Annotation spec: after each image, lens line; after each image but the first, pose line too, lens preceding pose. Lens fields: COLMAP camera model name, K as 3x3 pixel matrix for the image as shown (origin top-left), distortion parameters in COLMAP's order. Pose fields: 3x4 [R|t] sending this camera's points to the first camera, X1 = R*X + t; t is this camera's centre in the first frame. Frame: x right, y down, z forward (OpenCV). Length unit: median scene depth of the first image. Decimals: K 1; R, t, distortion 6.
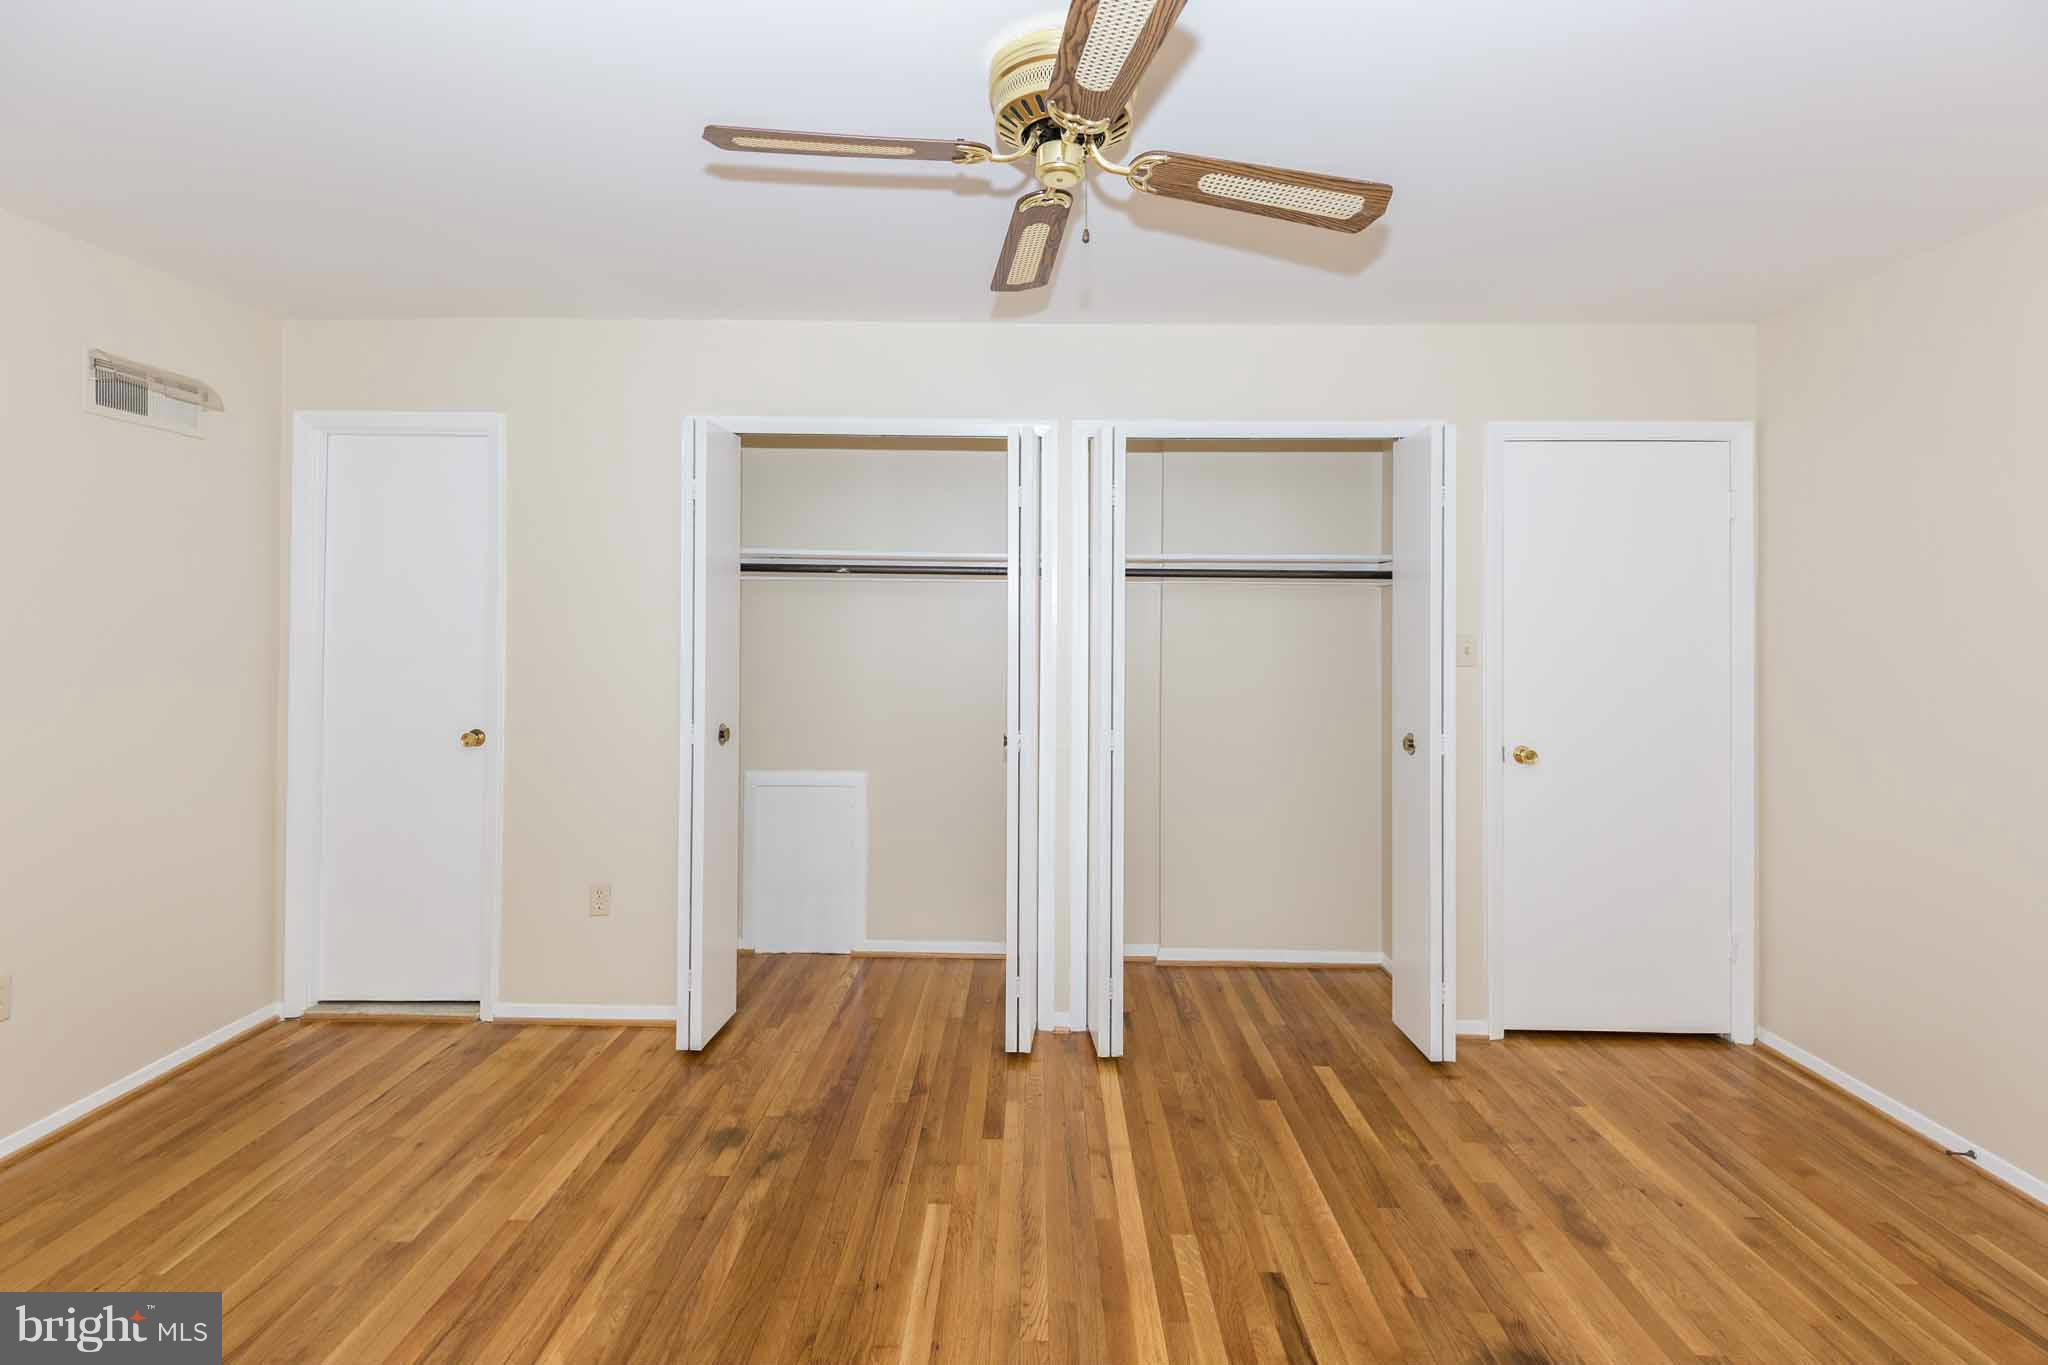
lens RADIAL K [[940.1, 0, 1018.0], [0, 940.1, 617.0], [0, 0, 1]] dist [0.002011, -0.000179]
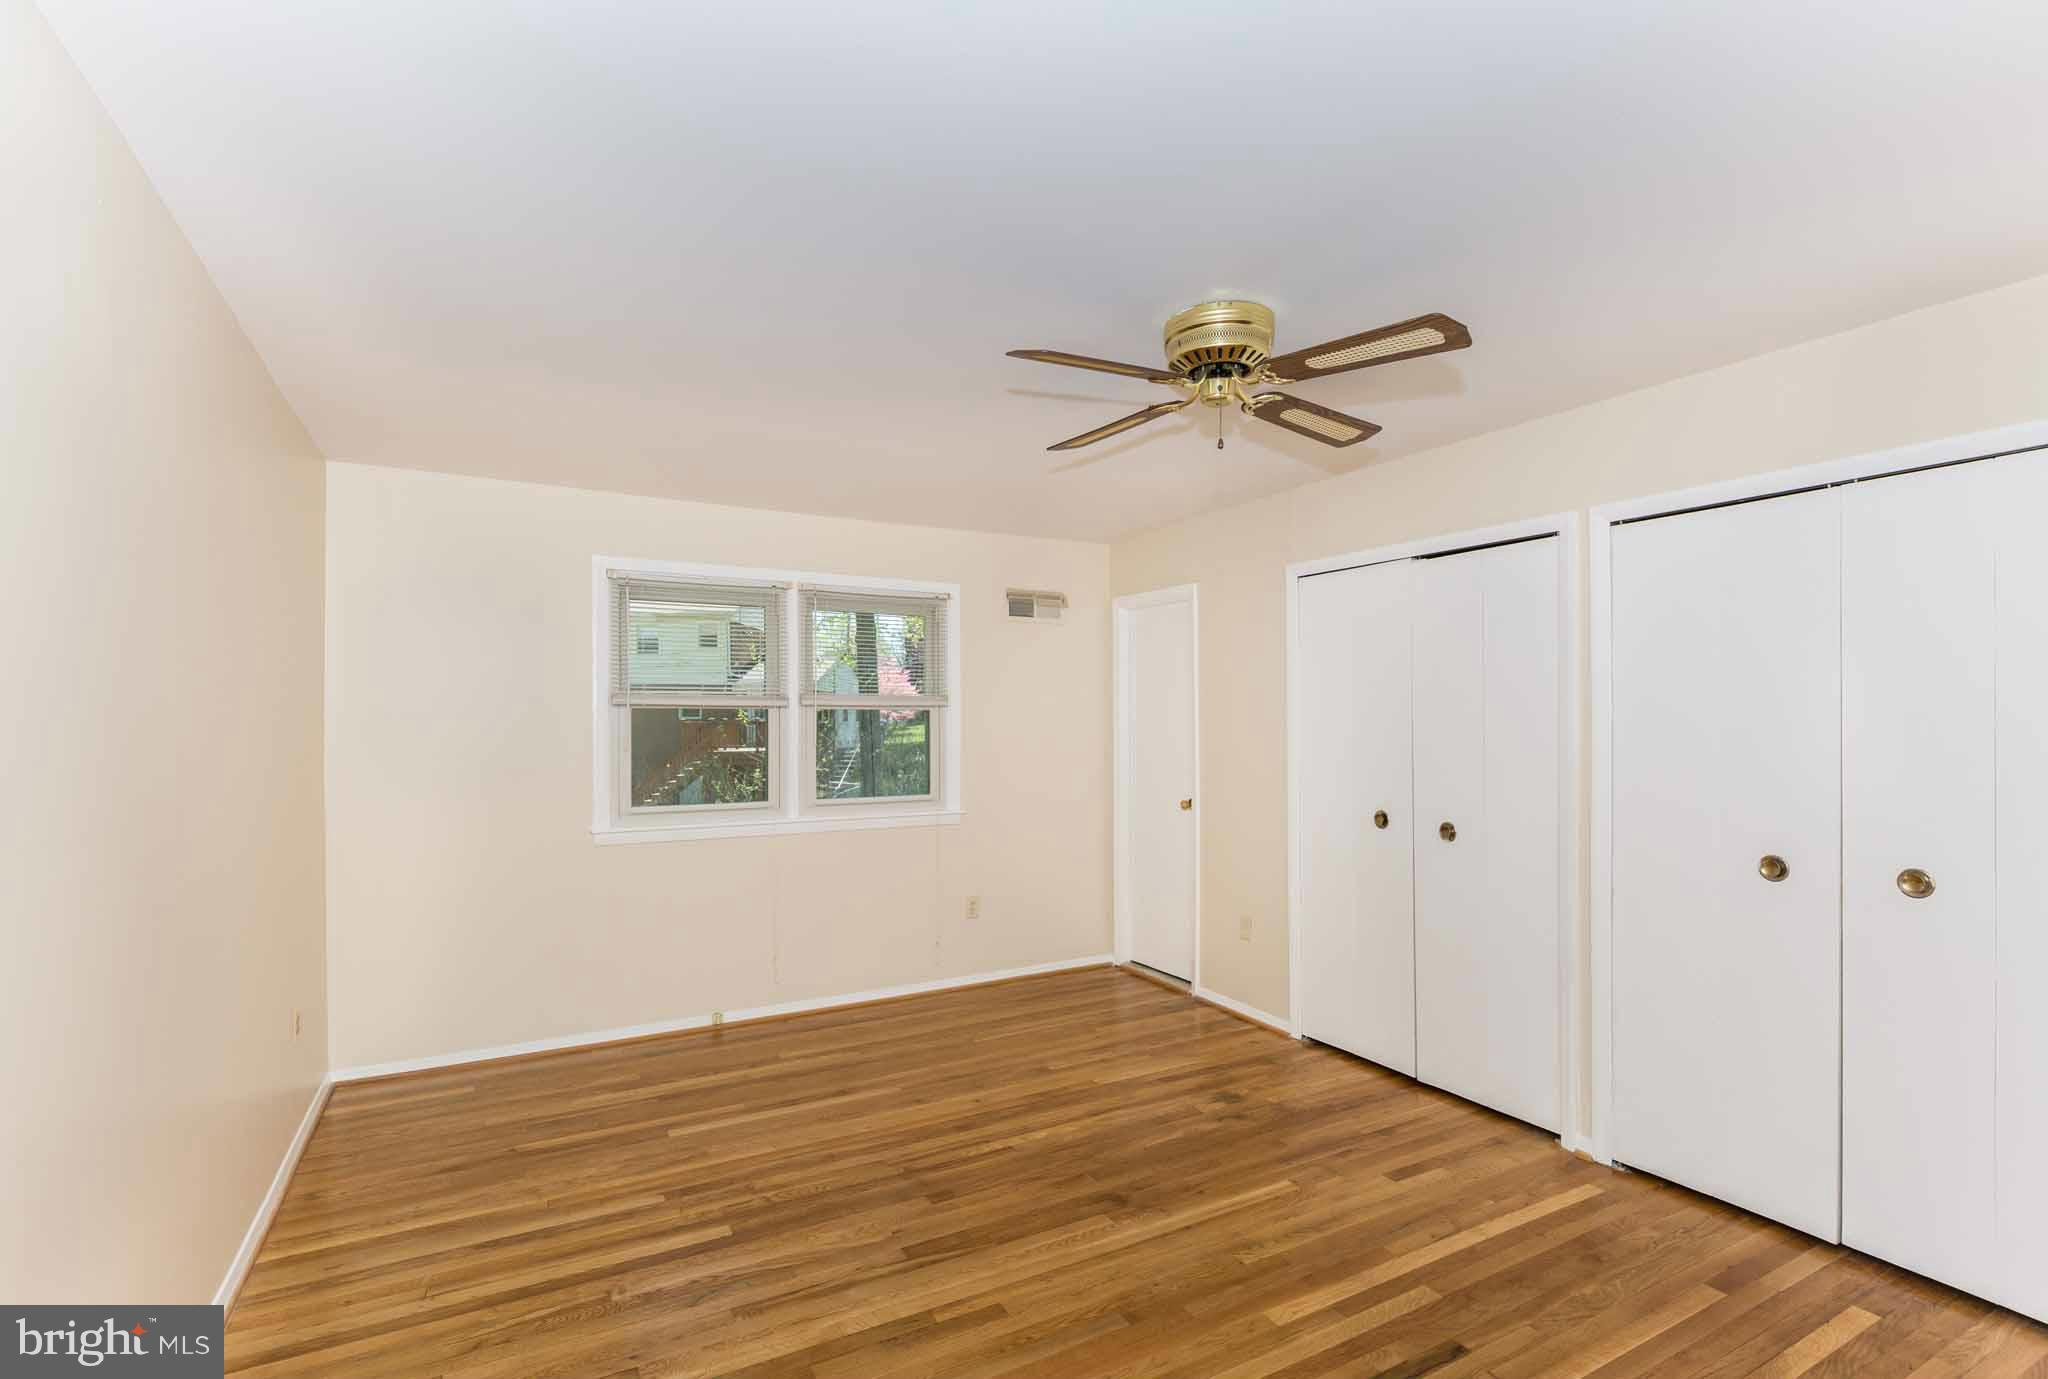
lens RADIAL K [[949.4, 0, 1030.9], [0, 949.4, 735.3], [0, 0, 1]] dist [0.050685, -0.048033]
pose [[0.507192, 0.009735, -0.861778, 0.746196], [0.009693, 0.999809, 0.016999, -0.010934], [0.861779, -0.016975, 0.507001, 0.034695]]
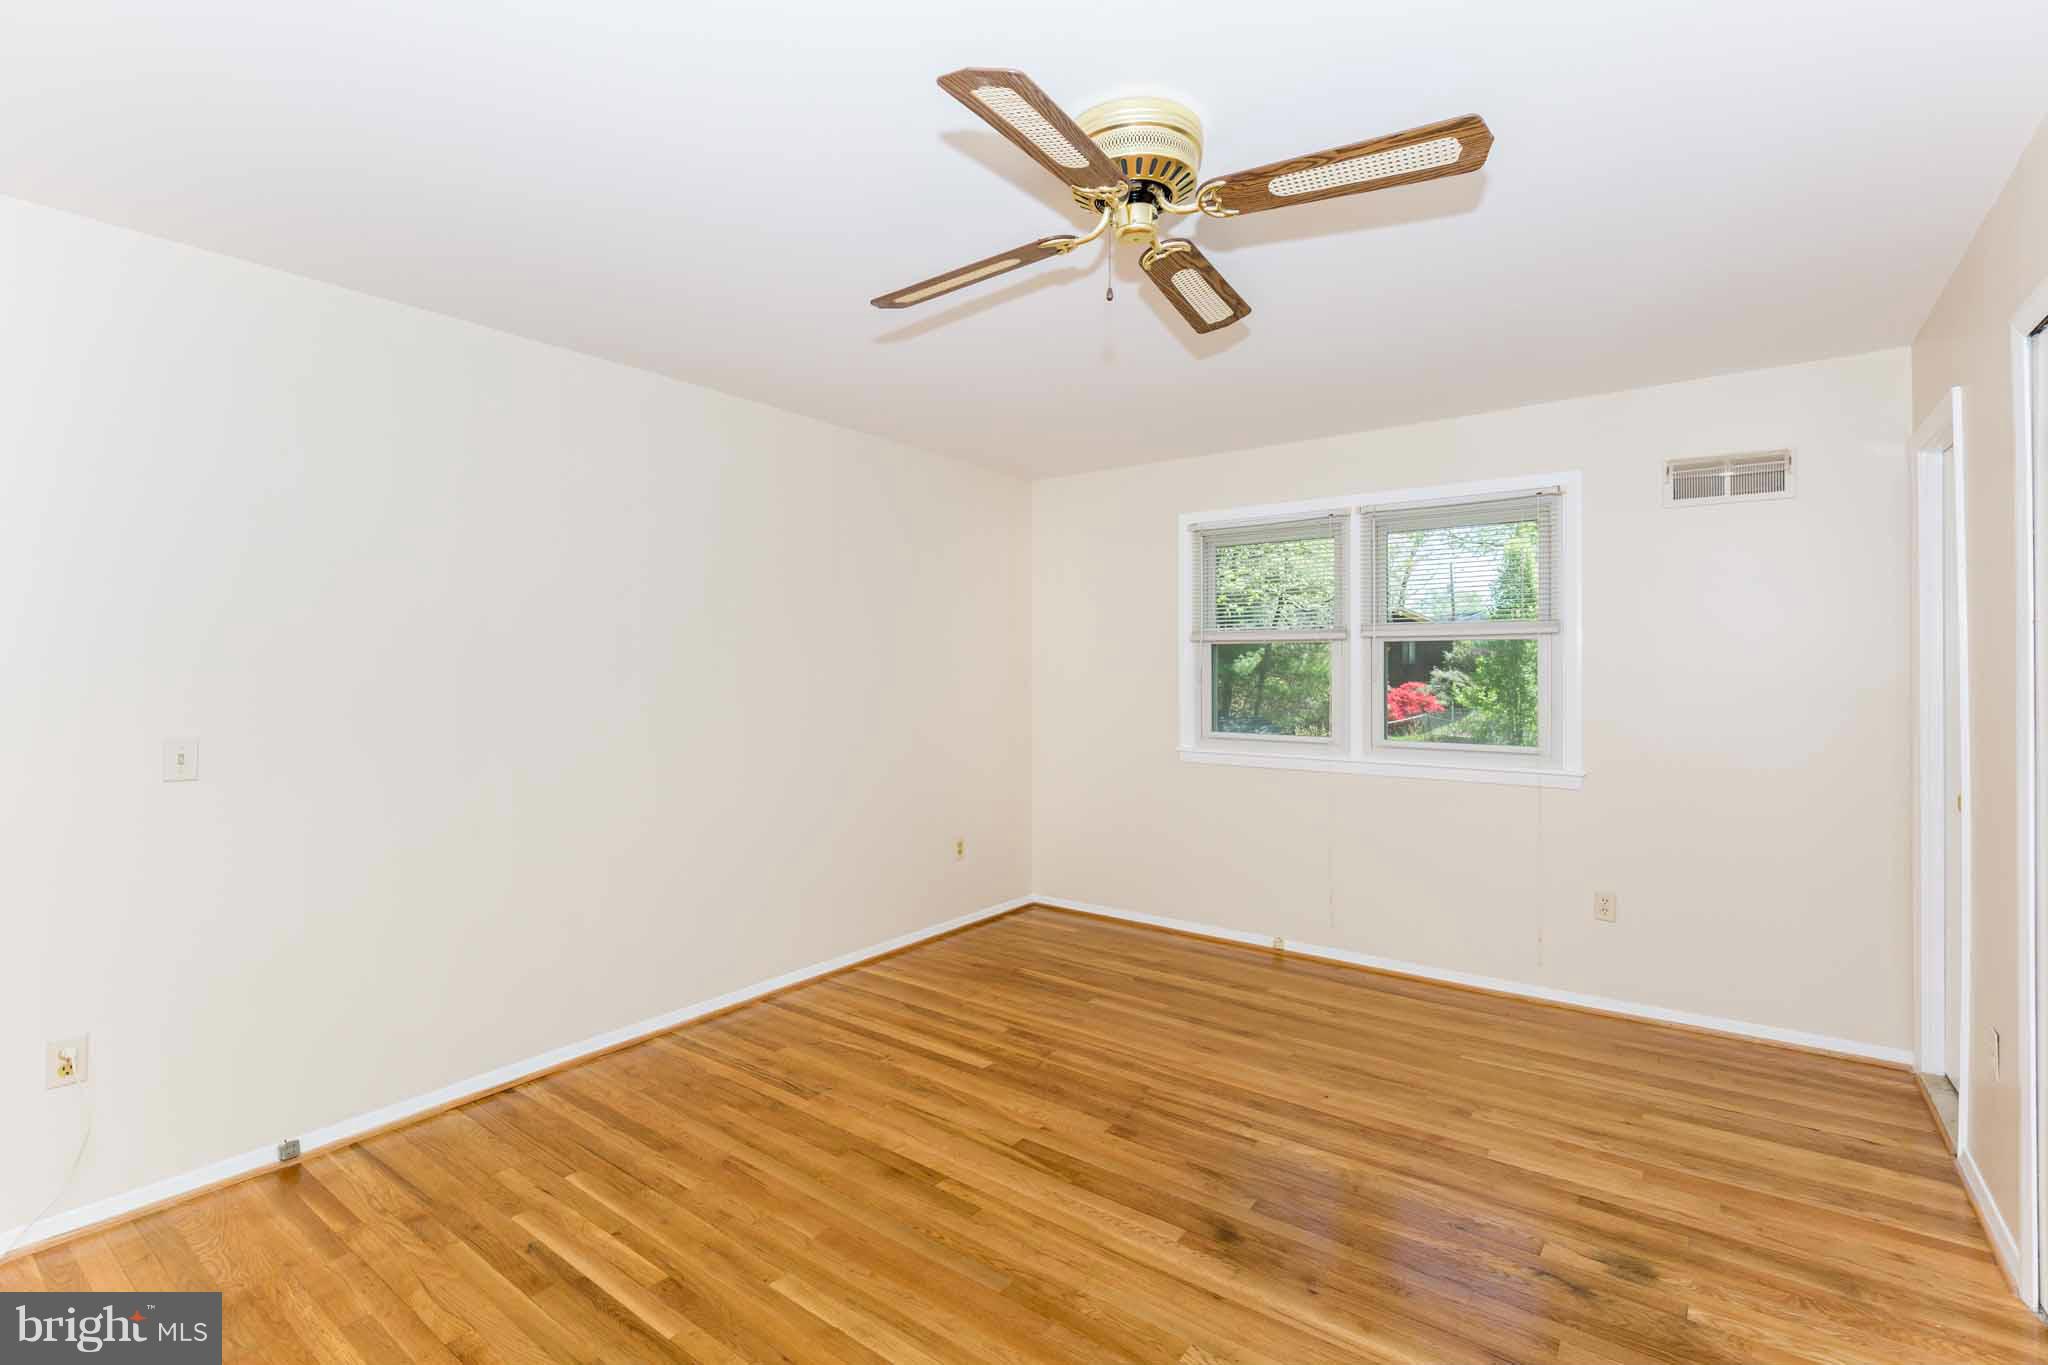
lens RADIAL K [[939.2, 0, 1021.4], [0, 939.2, 679.6], [0, 0, 1]] dist [0.001404, 0.000008]
pose [[-0.580151, 0.005966, -0.814487, 0.670449], [0.001420, 0.999979, 0.006313, 0.022352], [0.814508, 0.002506, -0.580147, 1.023466]]
